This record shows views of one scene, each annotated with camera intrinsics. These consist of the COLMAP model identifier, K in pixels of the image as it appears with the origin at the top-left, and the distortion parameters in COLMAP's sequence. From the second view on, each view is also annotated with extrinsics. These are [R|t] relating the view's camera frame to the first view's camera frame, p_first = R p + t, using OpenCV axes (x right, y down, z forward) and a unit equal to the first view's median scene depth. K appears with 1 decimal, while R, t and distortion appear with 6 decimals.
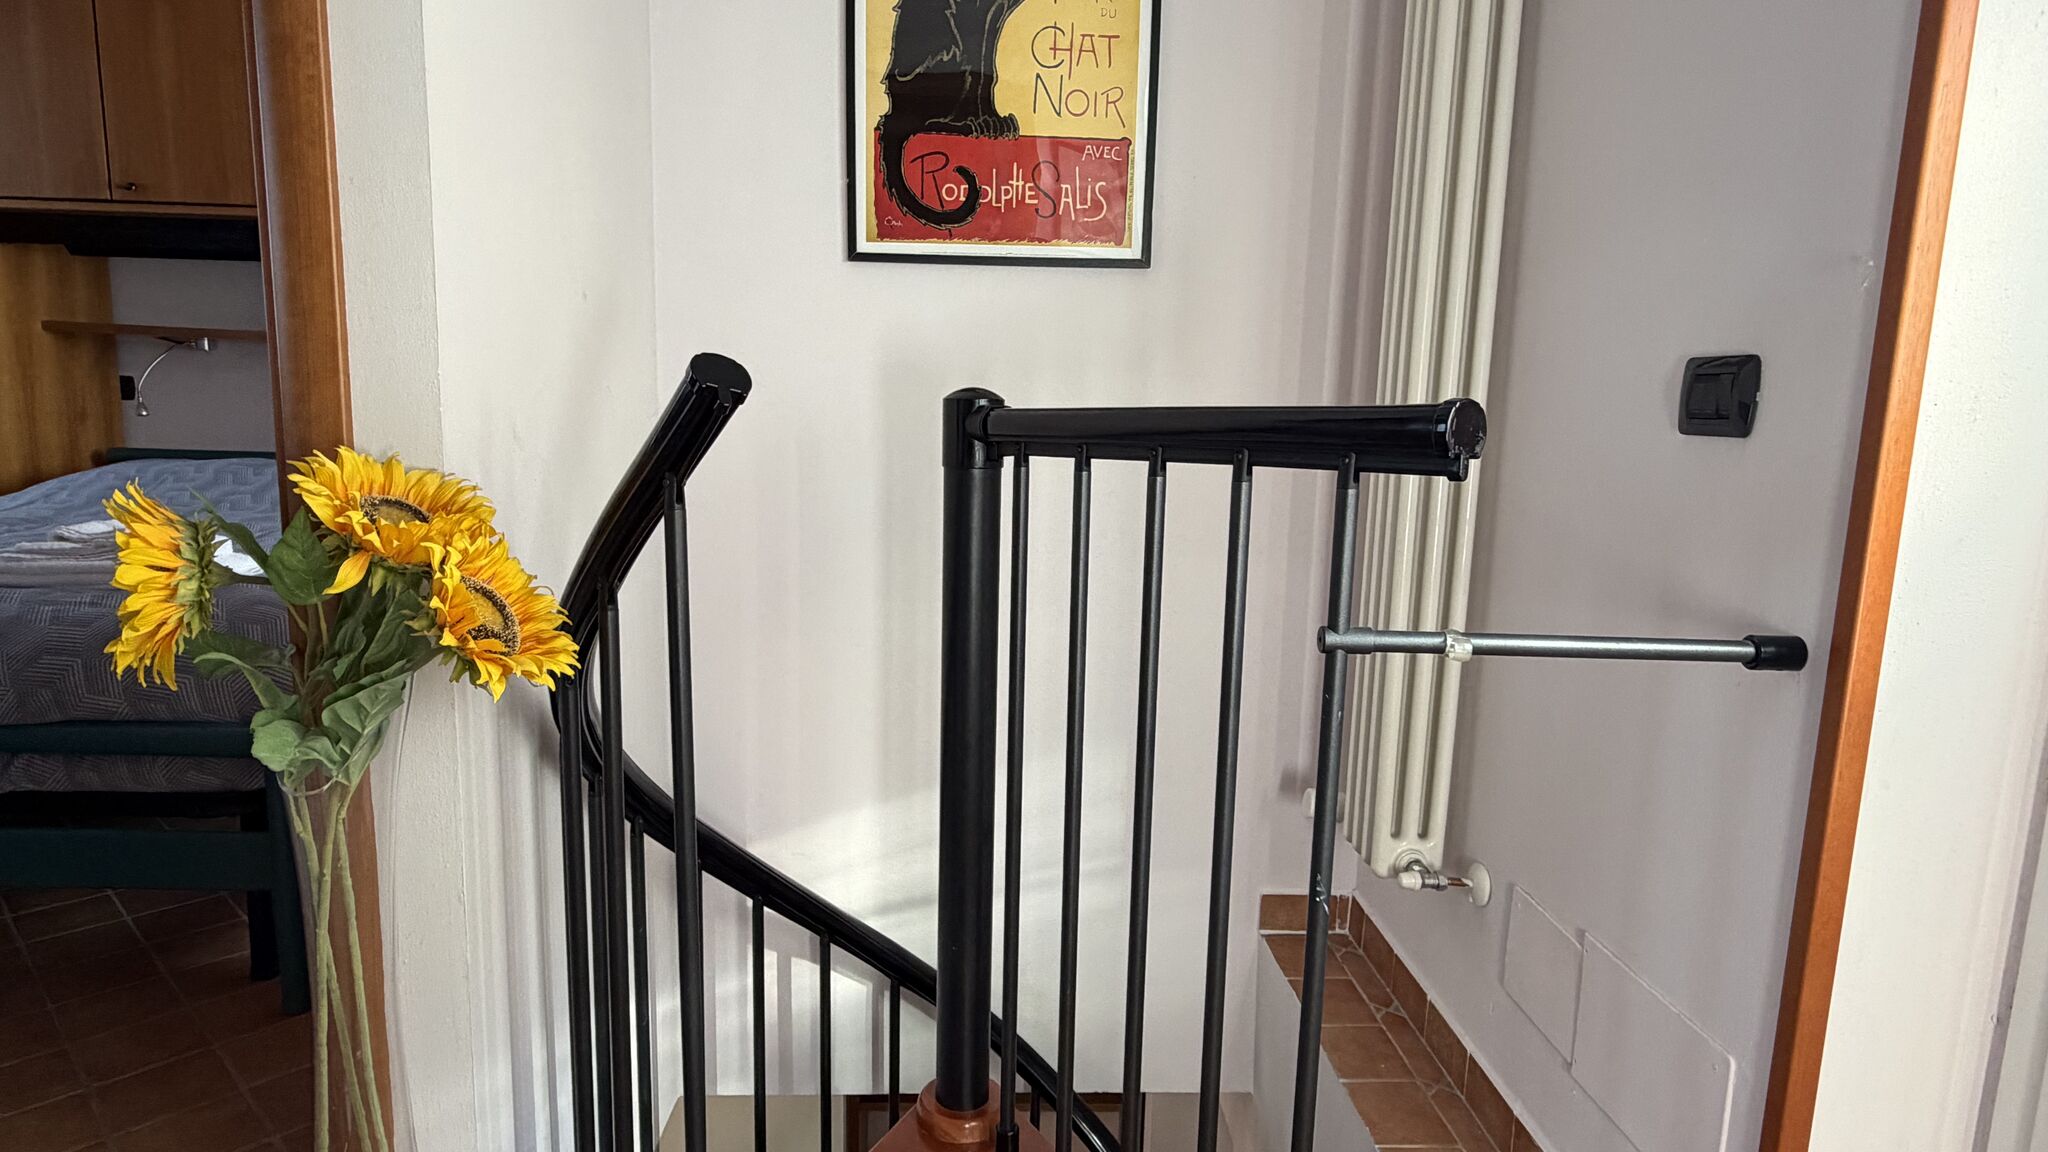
lens RADIAL K [[1119.5, 0, 1007.9], [0, 1119.5, 580.8], [0, 0, 1]] dist [-0.003966, -0.000248]
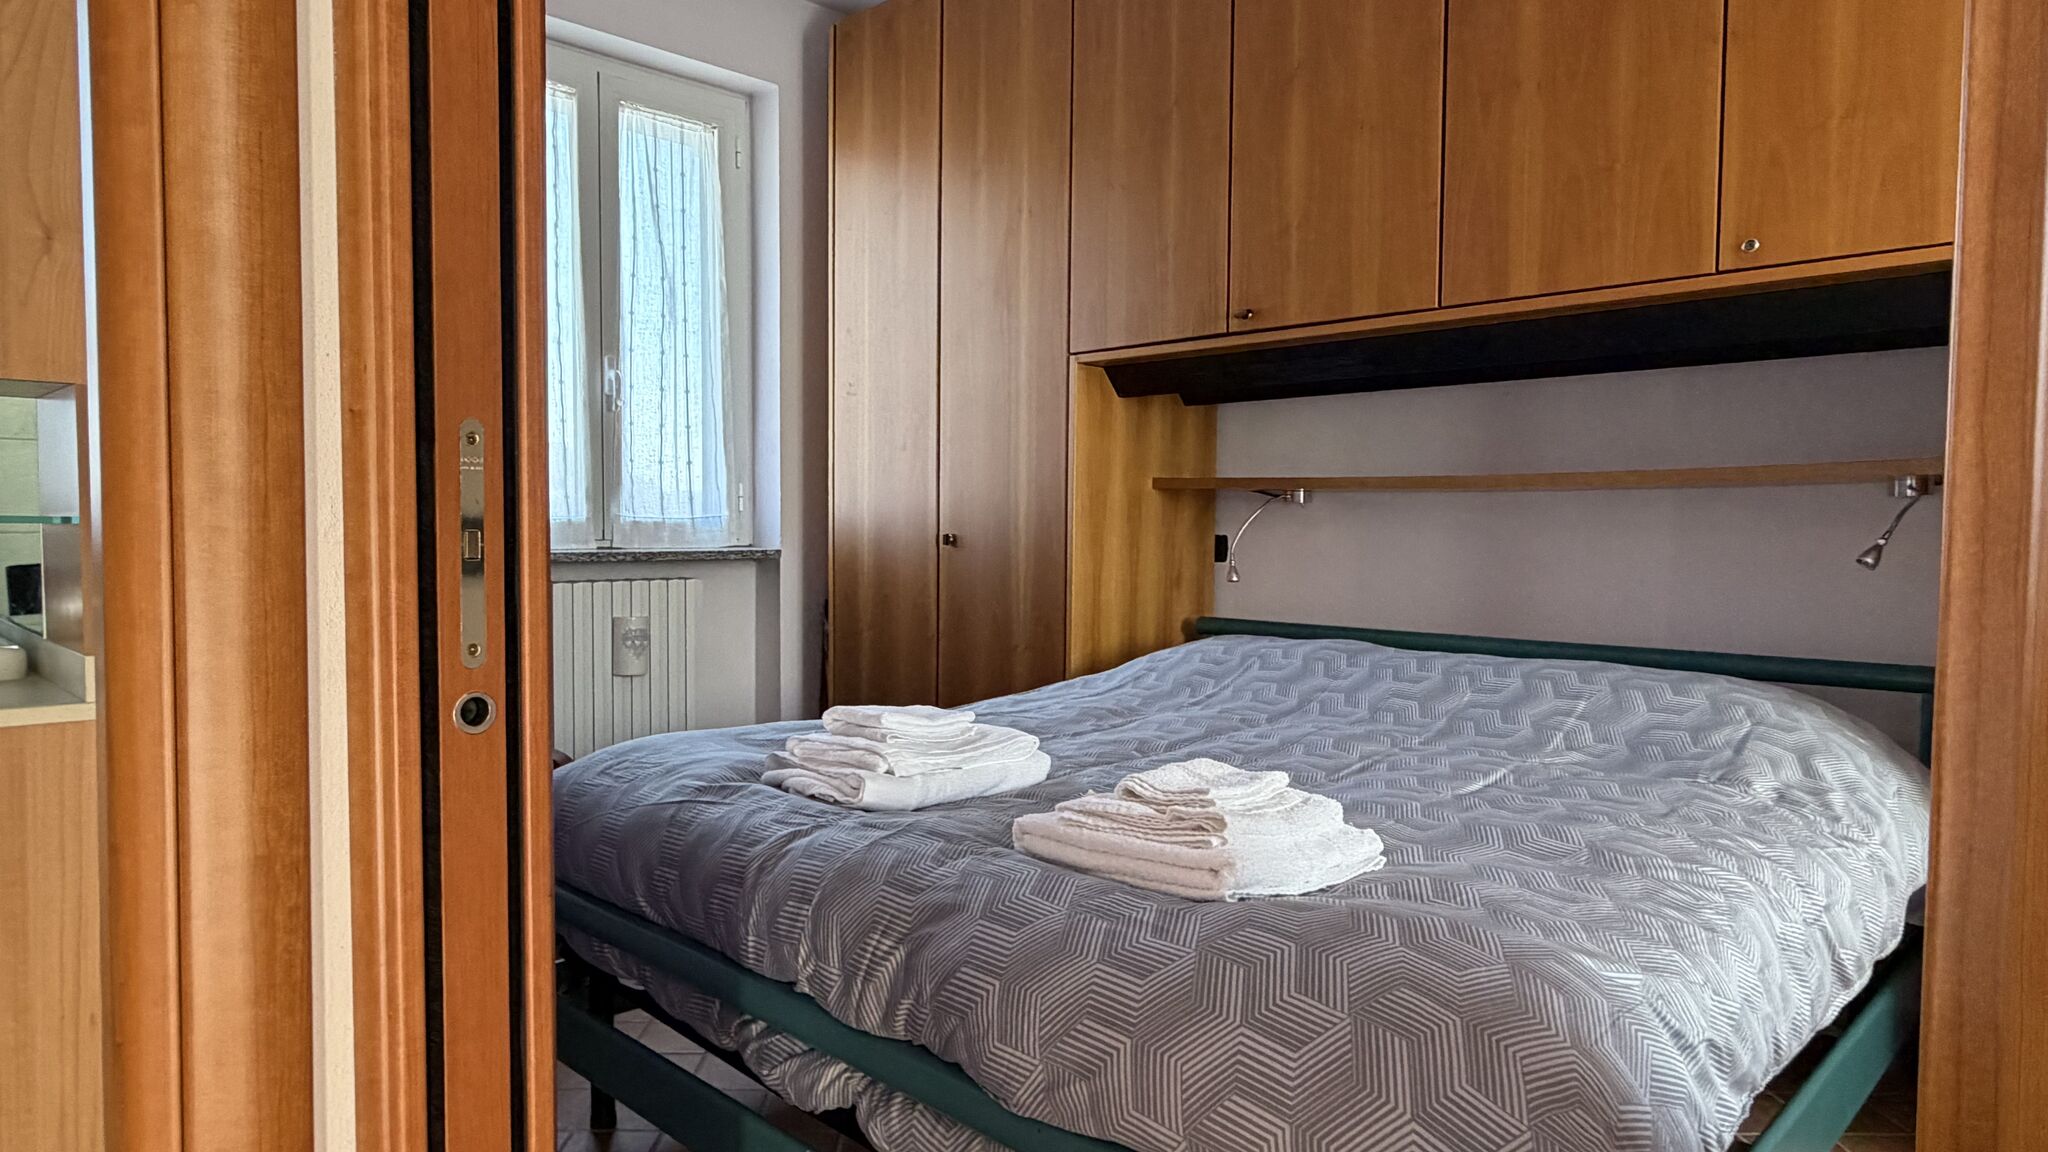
lens RADIAL K [[1227.4, 0, 1022.6], [0, 1227.4, 567.3], [0, 0, 1]] dist [-0.001607, -0.000250]
pose [[0.685644, 0.001886, -0.727935, -0.213296], [-0.103954, 0.990001, -0.095350, -0.055387], [0.720476, 0.141048, 0.678984, 0.258257]]
